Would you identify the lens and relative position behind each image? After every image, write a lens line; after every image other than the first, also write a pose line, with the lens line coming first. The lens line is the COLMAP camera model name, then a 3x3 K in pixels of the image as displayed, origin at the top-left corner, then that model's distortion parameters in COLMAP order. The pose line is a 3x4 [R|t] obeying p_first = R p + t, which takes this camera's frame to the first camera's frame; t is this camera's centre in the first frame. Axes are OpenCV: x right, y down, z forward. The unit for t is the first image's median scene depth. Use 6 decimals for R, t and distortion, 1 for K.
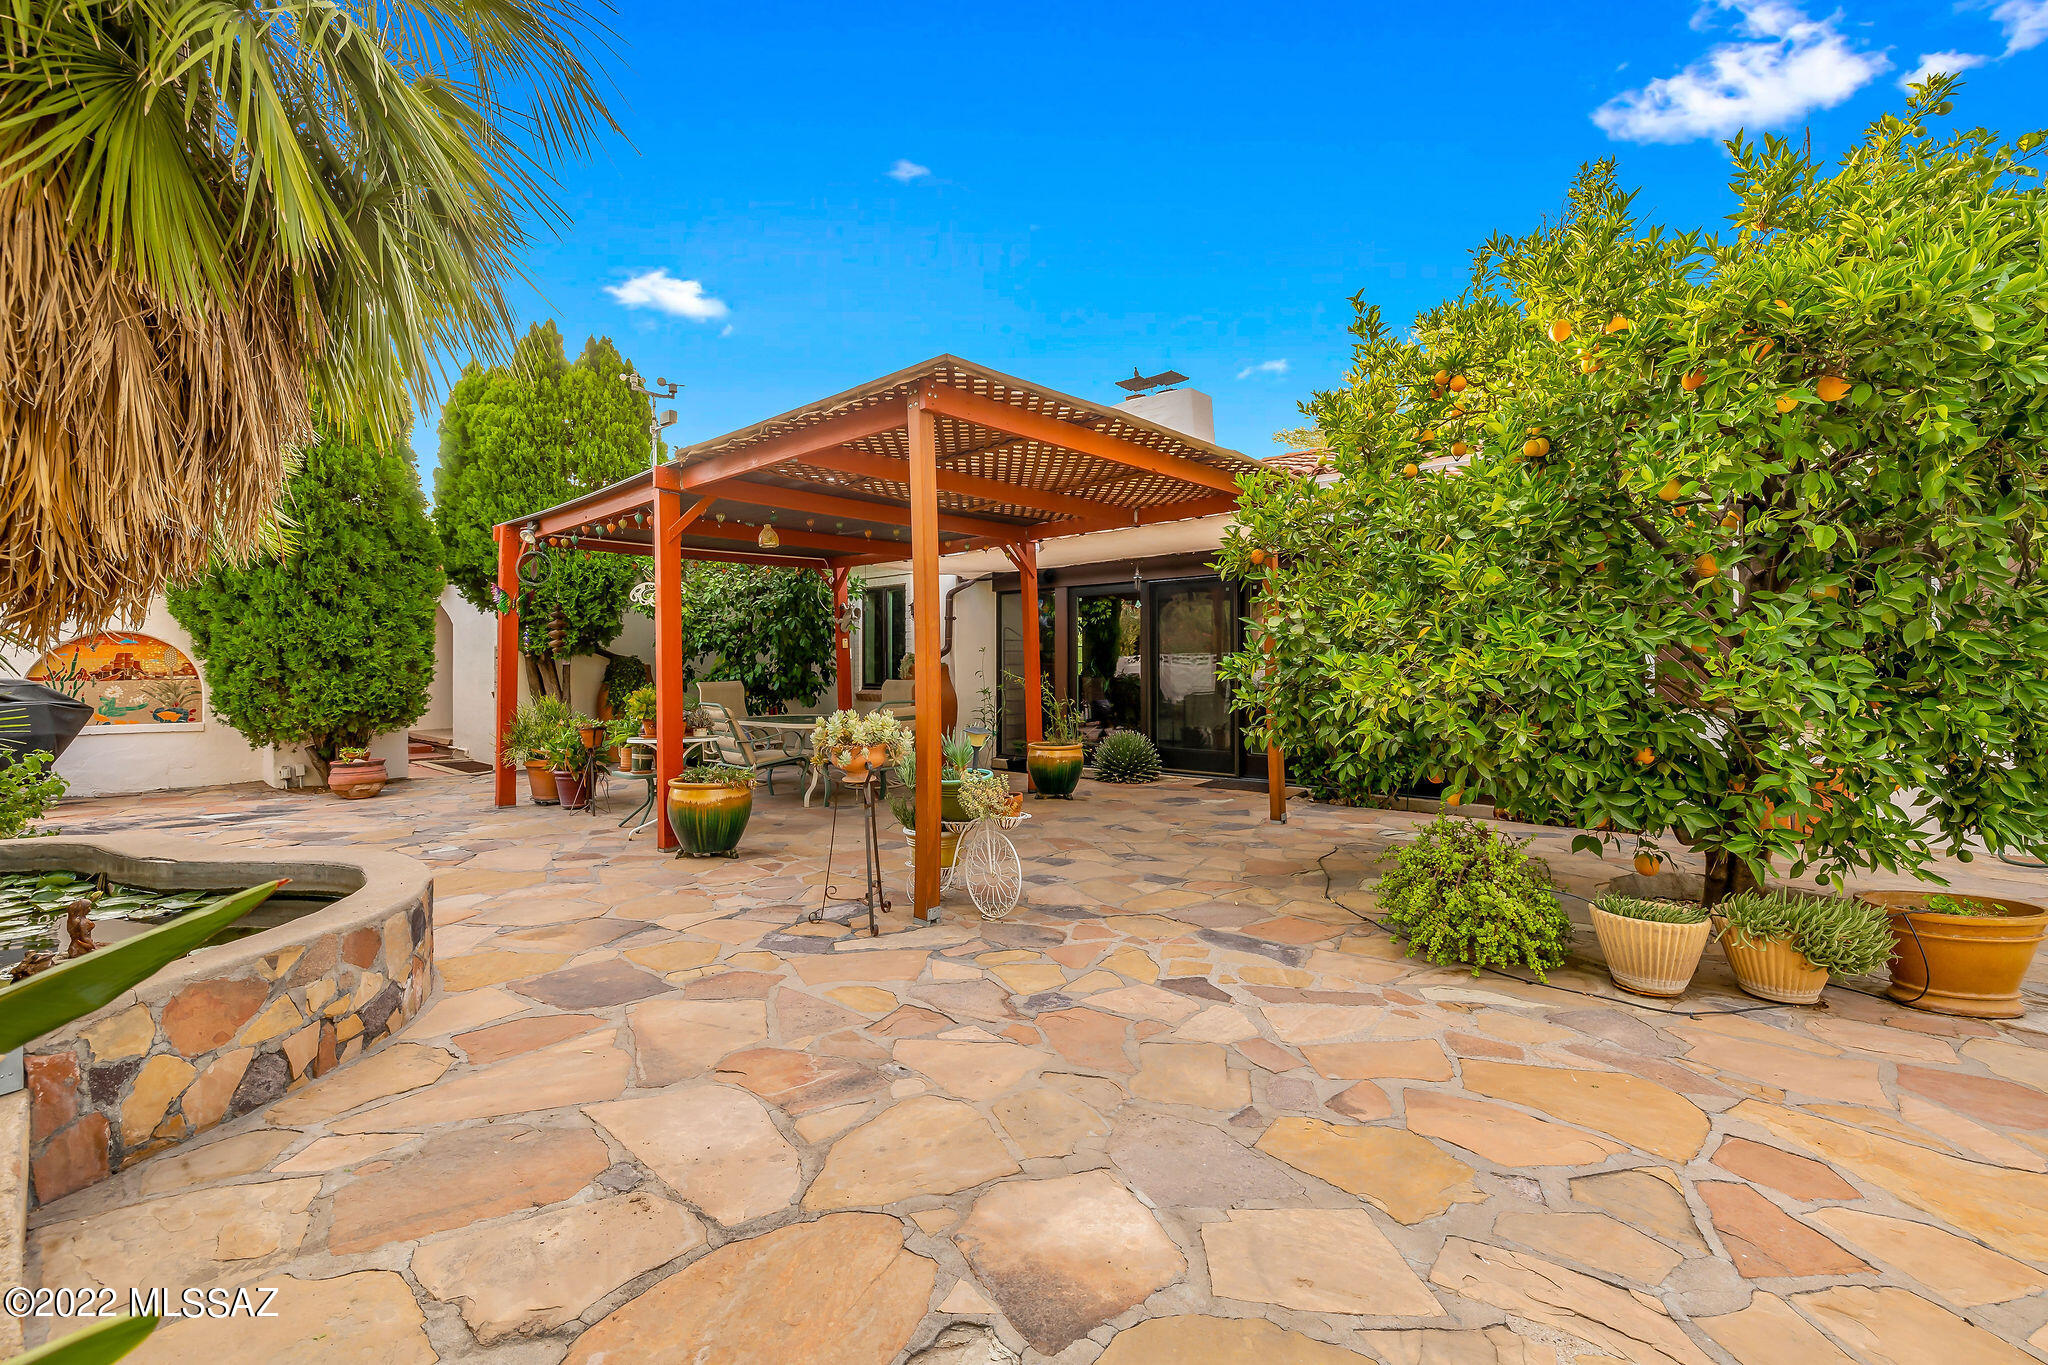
lens RADIAL K [[869.8, 0, 1020.0], [0, 869.8, 661.5], [0, 0, 1]] dist [-0.000501, 0.000241]
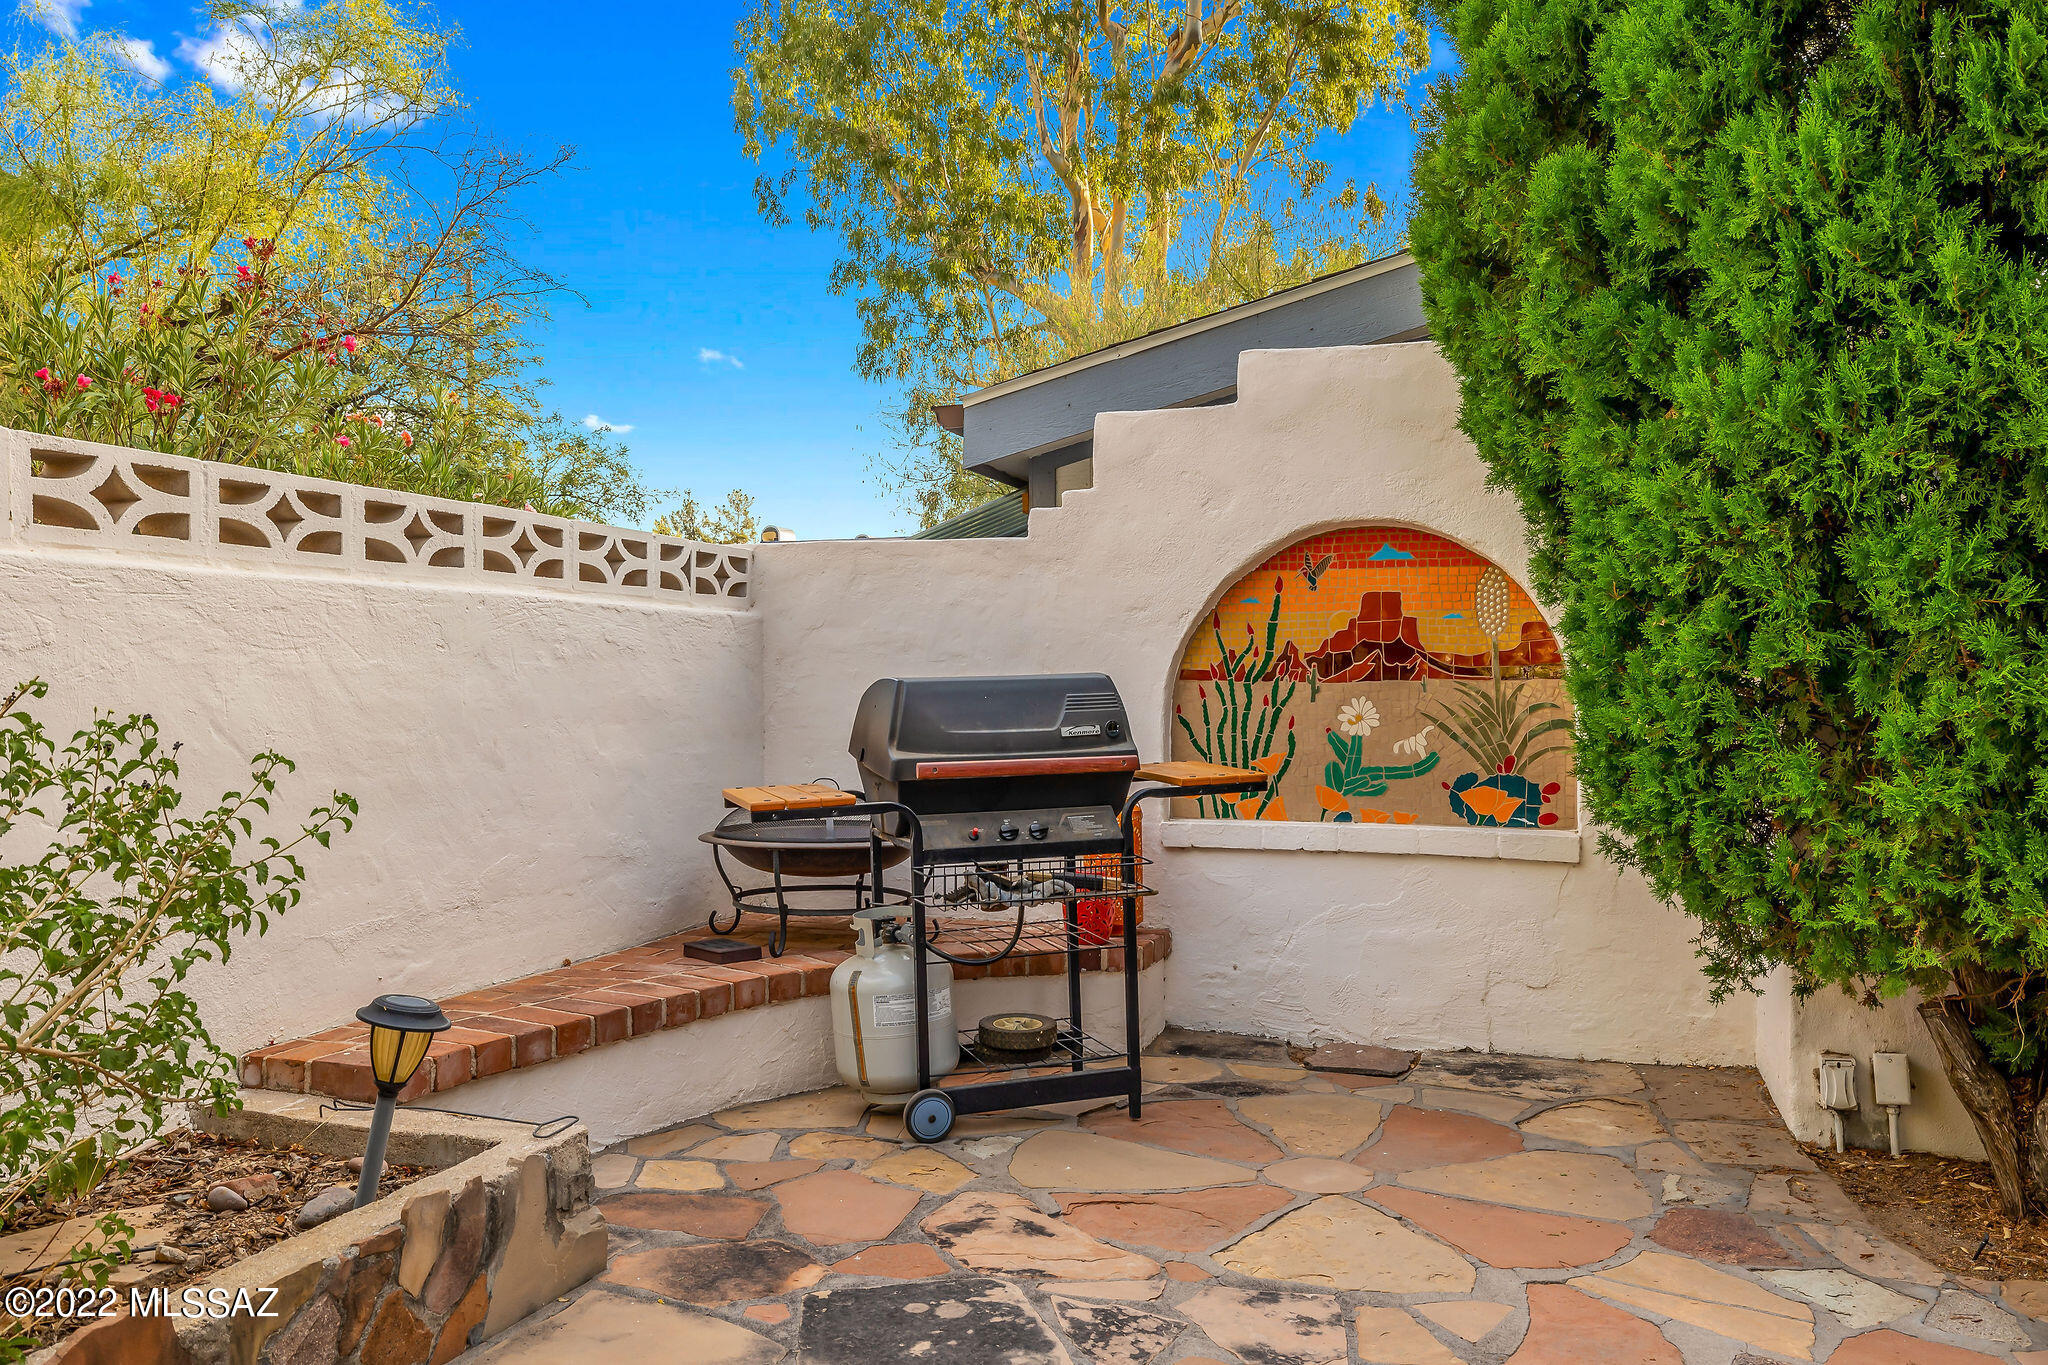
lens RADIAL K [[1583.4, 0, 1022.7], [0, 1583.4, 673.7], [0, 0, 1]] dist [0.001048, -0.002050]
pose [[0.407398, 0.000247, -0.913251, -0.596855], [0.010031, 0.999938, 0.004745, 0.016079], [0.913196, -0.011093, 0.407370, 0.687412]]
